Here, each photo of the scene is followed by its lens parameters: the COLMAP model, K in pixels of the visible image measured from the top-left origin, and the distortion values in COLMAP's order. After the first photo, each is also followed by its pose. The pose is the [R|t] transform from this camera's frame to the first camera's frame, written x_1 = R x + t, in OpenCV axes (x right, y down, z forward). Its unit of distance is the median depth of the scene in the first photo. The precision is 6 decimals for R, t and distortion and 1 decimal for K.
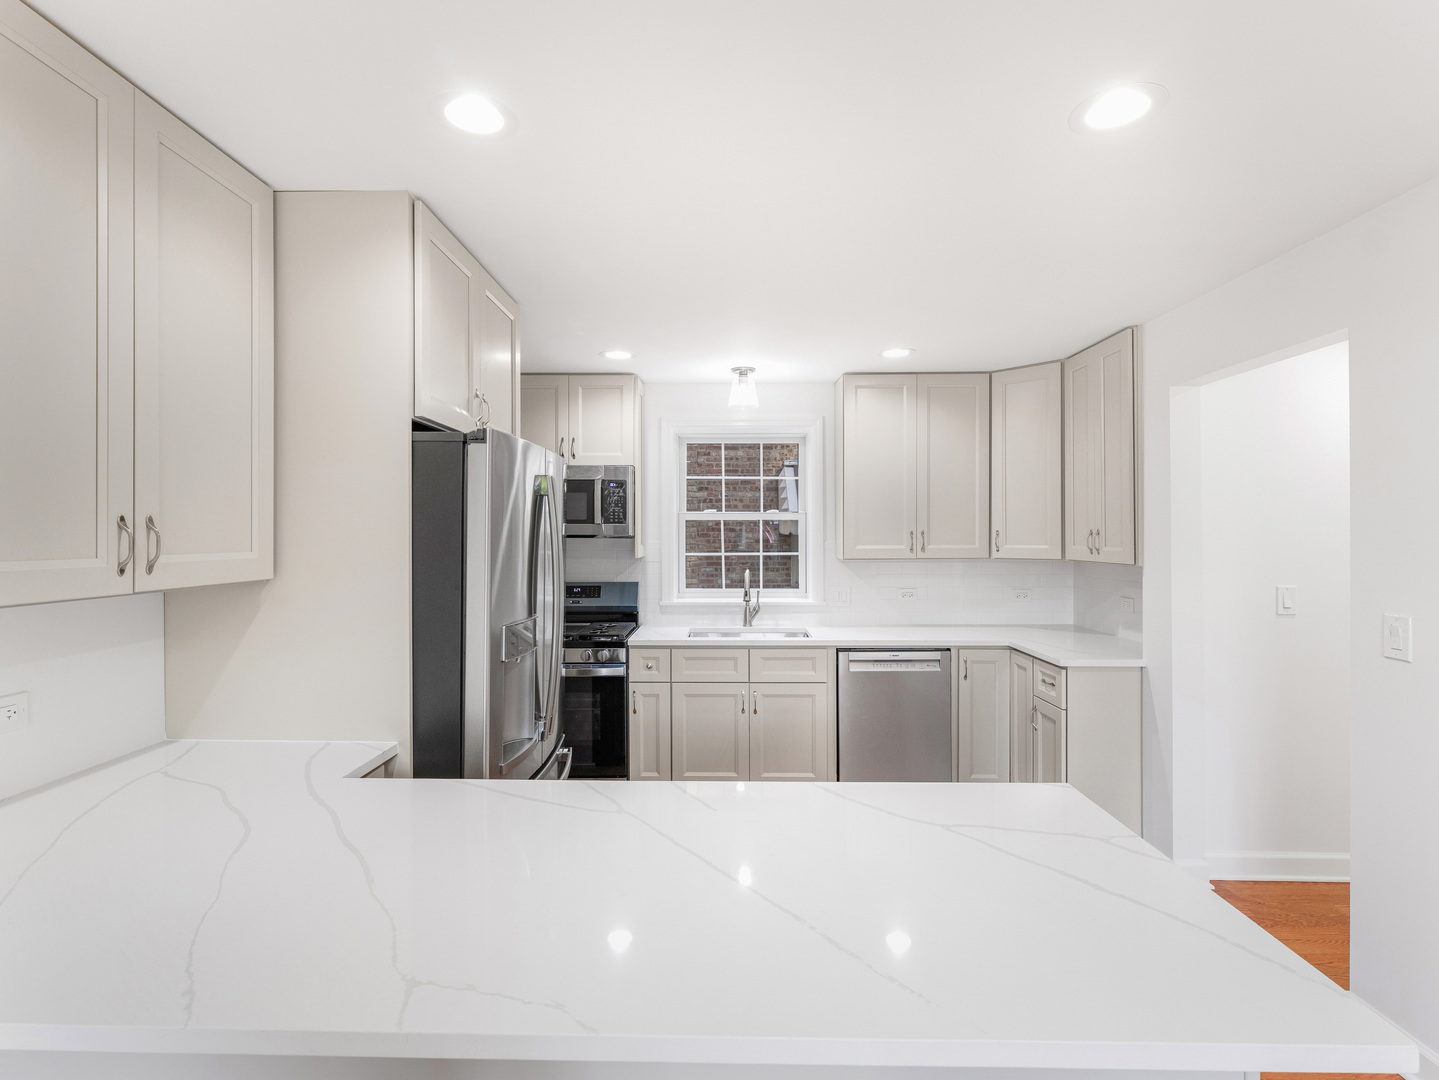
lens RADIAL K [[766.5, 0, 717.6], [0, 766.5, 484.1], [0, 0, 1]] dist [0.001350, 0.000330]
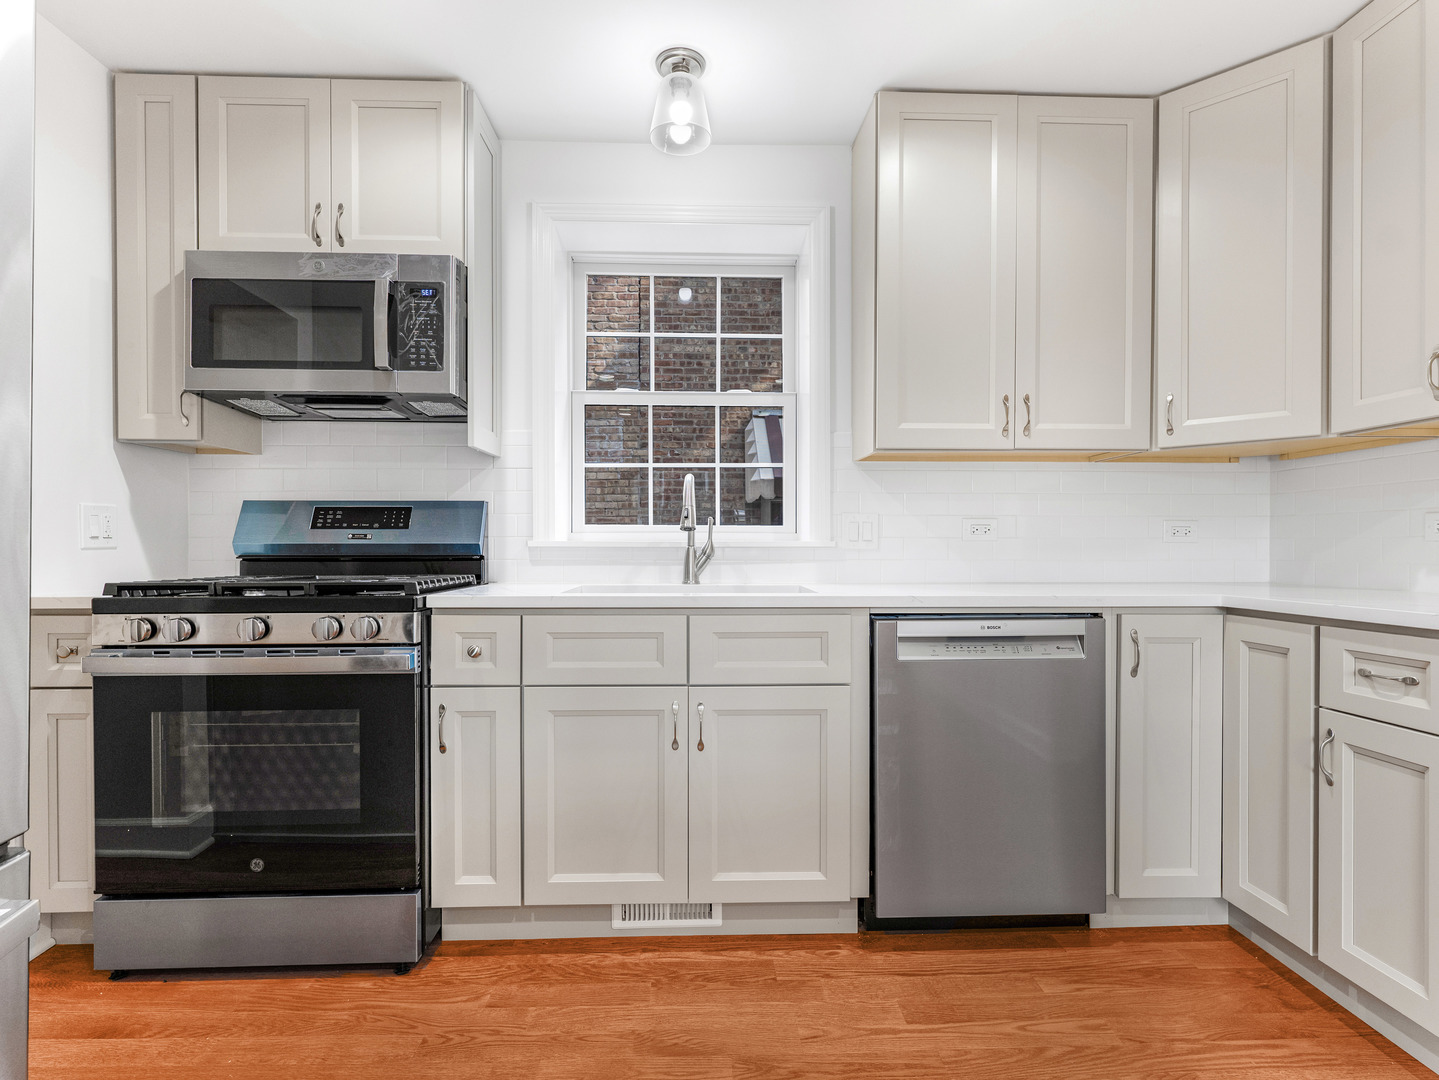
lens RADIAL K [[727.1, 0, 713.2], [0, 727.1, 541.0], [0, 0, 1]] dist [0.000211, 0.000232]
pose [[0.999224, 0.000835, 0.039385, 0.036102], [-0.002416, 0.999192, 0.040129, 0.140697], [-0.039320, -0.040193, 0.998418, 0.513809]]
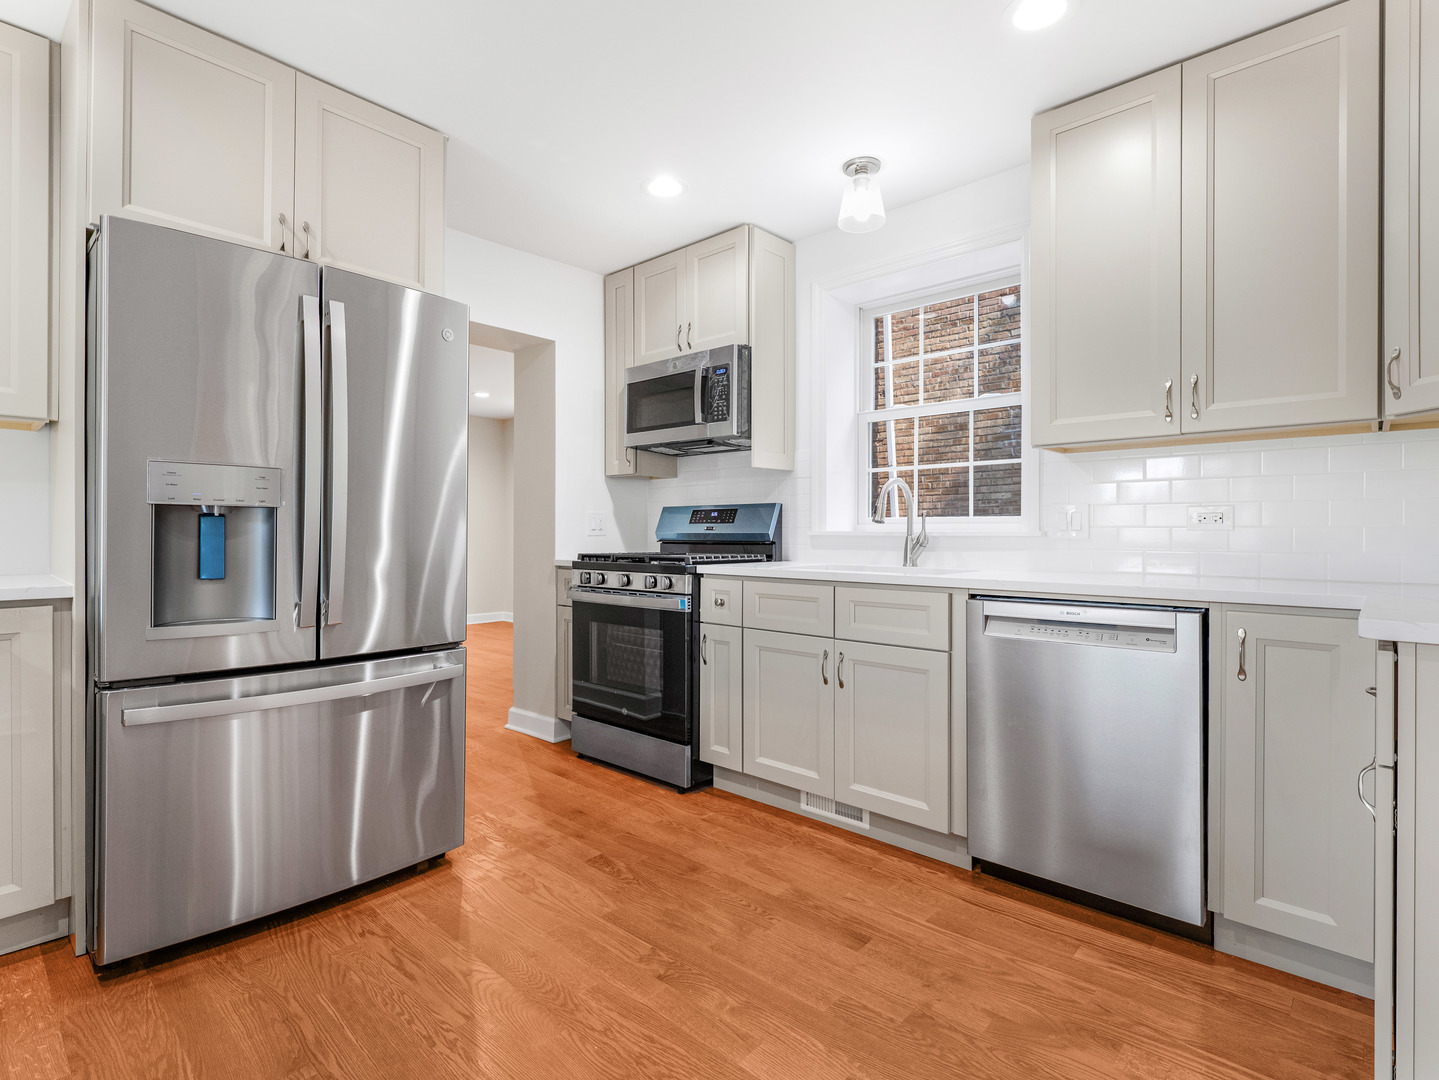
lens RADIAL K [[746.1, 0, 713.6], [0, 746.1, 510.1], [0, 0, 1]] dist [-0.003716, -0.001200]
pose [[0.727925, -0.019216, -0.685387, 0.368838], [0.032397, 0.999455, 0.006387, 0.133738], [0.684891, -0.026854, 0.728151, 0.443855]]
